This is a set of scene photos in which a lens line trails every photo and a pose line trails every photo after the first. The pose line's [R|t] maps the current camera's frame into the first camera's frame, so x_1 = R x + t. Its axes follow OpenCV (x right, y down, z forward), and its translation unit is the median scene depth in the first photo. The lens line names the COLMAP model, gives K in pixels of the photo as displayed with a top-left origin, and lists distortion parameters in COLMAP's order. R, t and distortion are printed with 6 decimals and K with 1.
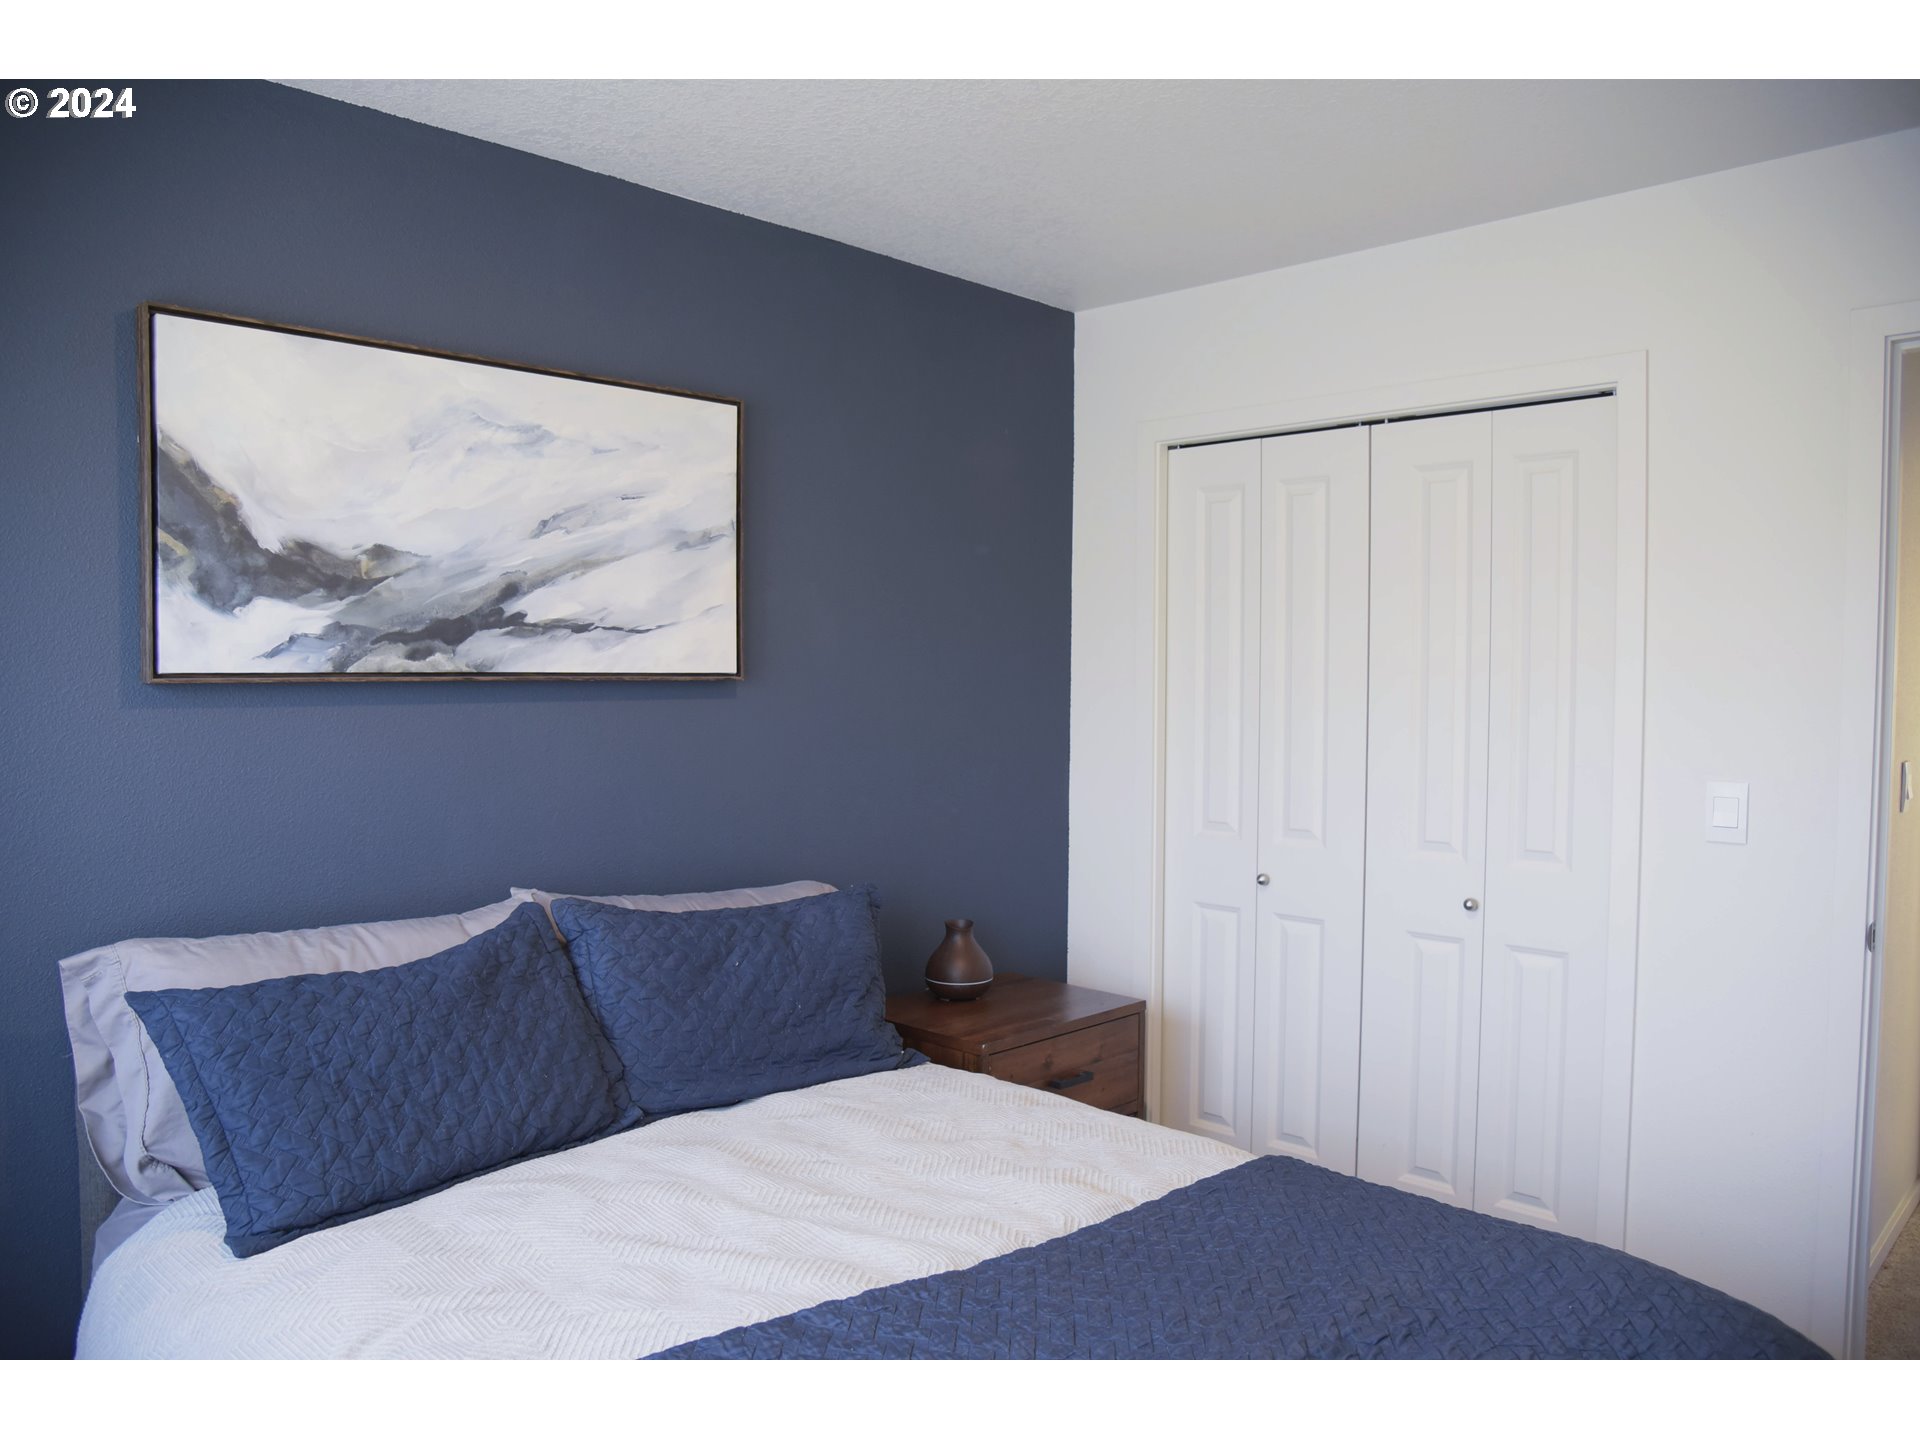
lens RADIAL K [[1316.3, 0, 966.2], [0, 1316.3, 732.9], [0, 0, 1]] dist [-0.097407, 0.034179]
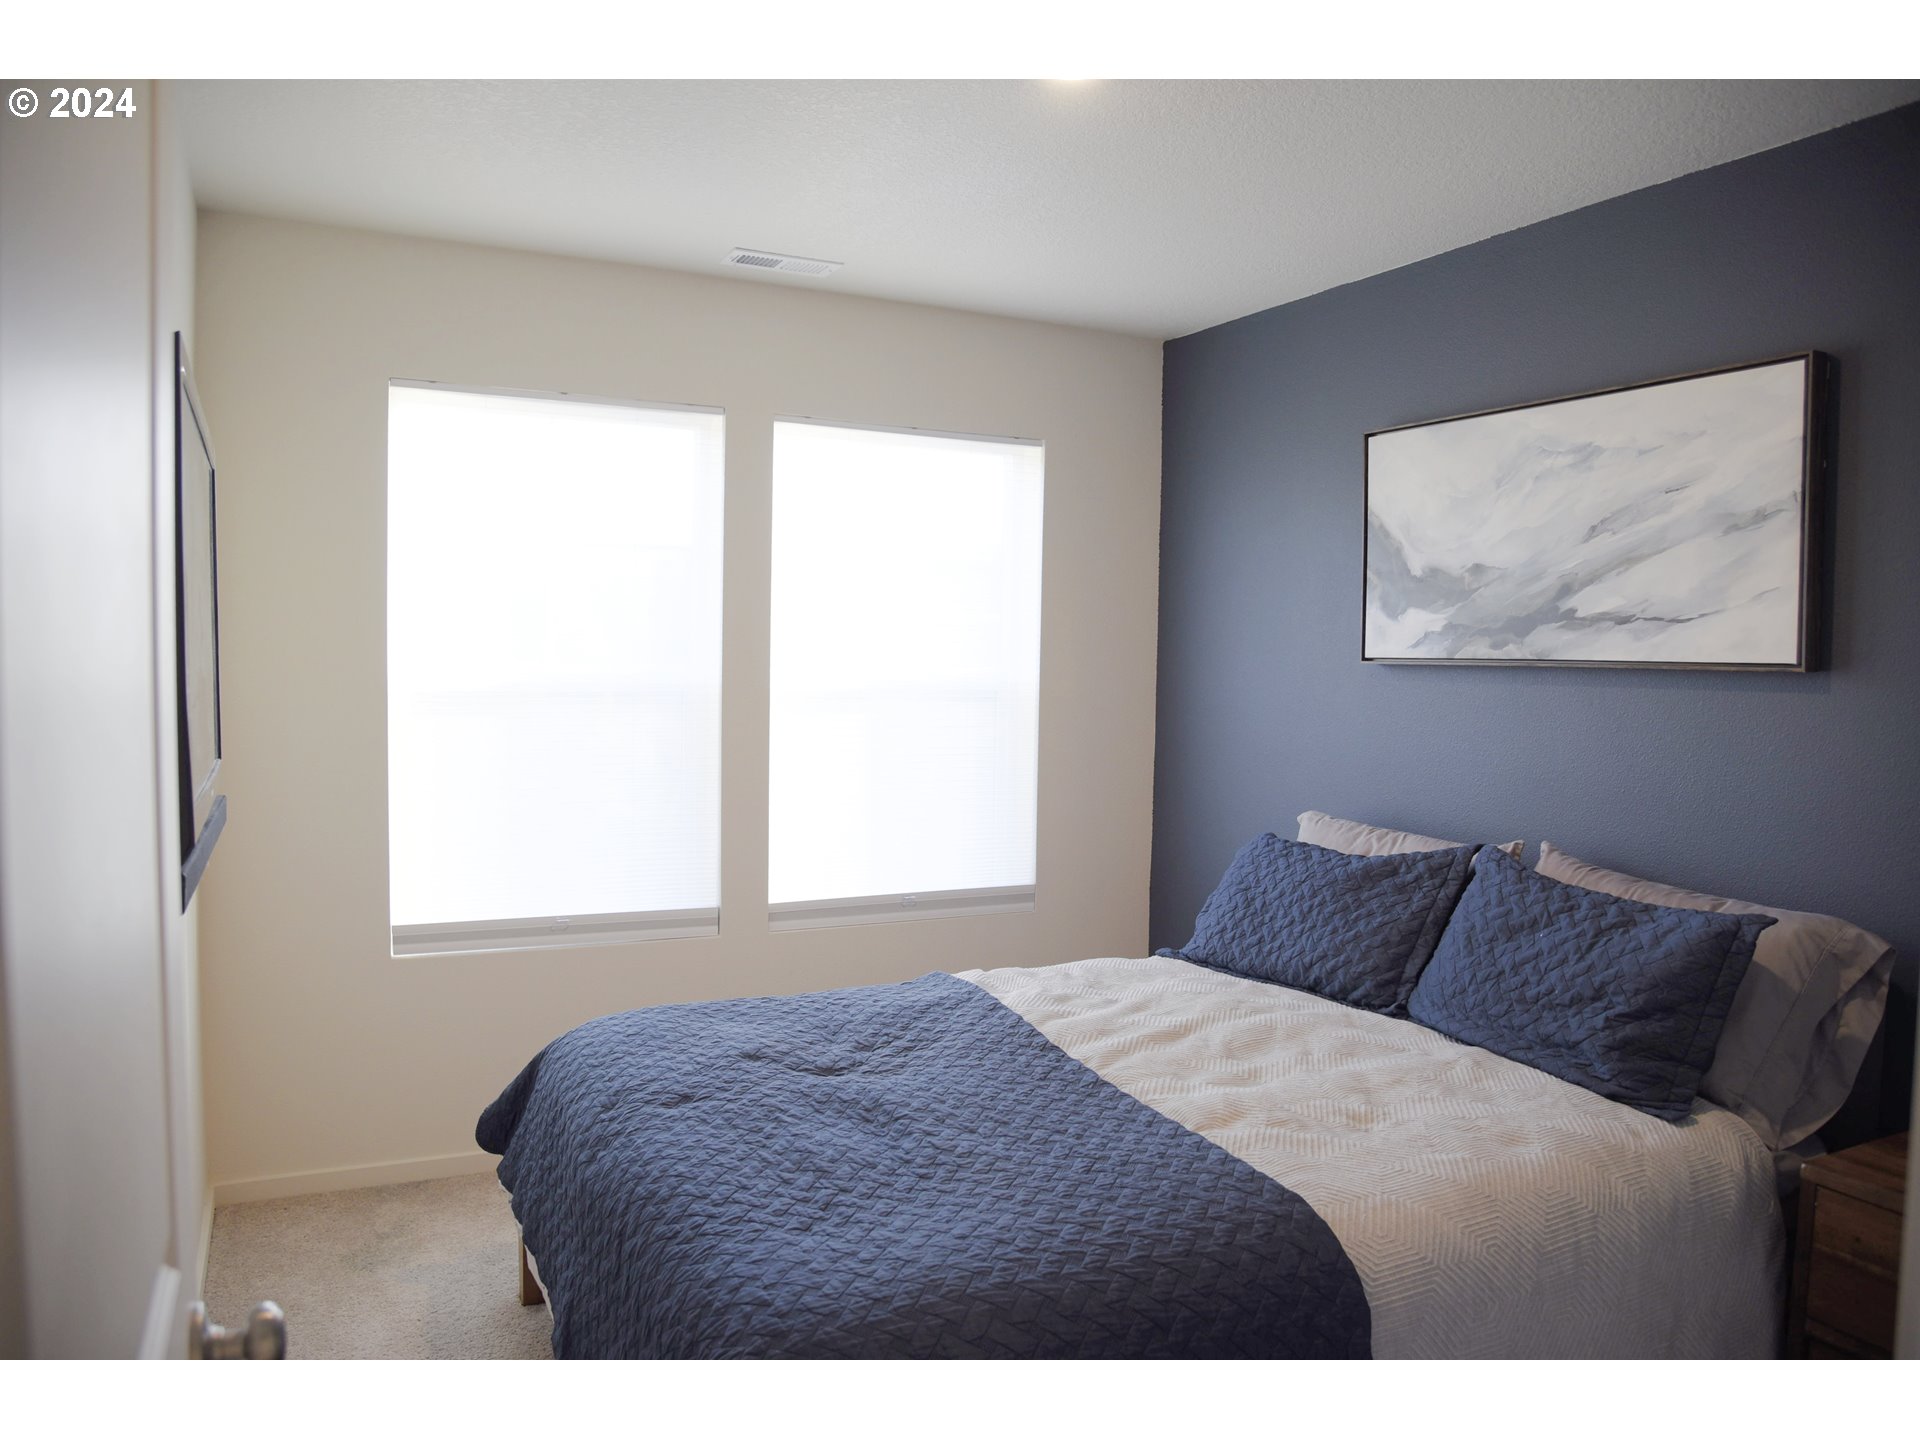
lens RADIAL K [[1316.3, 0, 957.9], [0, 1316.3, 722.2], [0, 0, 1]] dist [-0.097407, 0.034179]
pose [[-0.294152, 0.050731, -0.954411, 0.931139], [-0.046861, 0.996624, 0.067417, -0.043393], [0.954609, 0.064555, -0.290782, 0.823252]]
